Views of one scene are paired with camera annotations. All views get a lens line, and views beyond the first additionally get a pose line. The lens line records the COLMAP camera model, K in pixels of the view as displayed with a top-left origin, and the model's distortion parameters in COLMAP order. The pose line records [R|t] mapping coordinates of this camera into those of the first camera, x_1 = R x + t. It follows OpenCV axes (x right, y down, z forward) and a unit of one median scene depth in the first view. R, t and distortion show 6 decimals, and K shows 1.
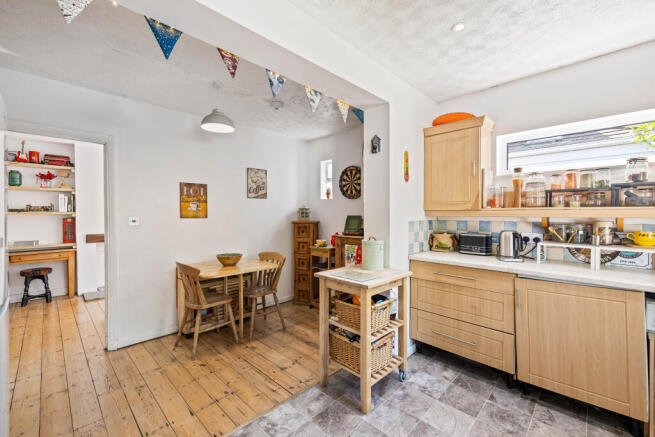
lens RADIAL K [[275.0, 0, 324.1], [0, 275.0, 218.8], [0, 0, 1]] dist [-0.003721, -0.000558]
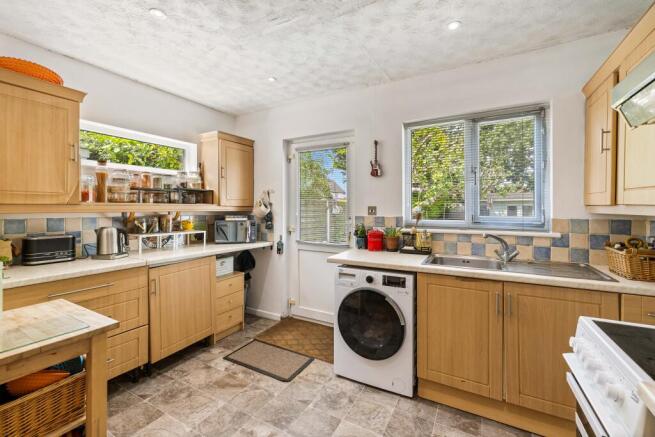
lens RADIAL K [[275.0, 0, 327.7], [0, 275.0, 207.3], [0, 0, 1]] dist [-0.003721, -0.000558]
pose [[-0.269987, 0.003554, 0.962857, -0.426876], [0.020241, 0.999793, 0.001986, -0.010536], [-0.962651, 0.020026, -0.270003, 0.513335]]
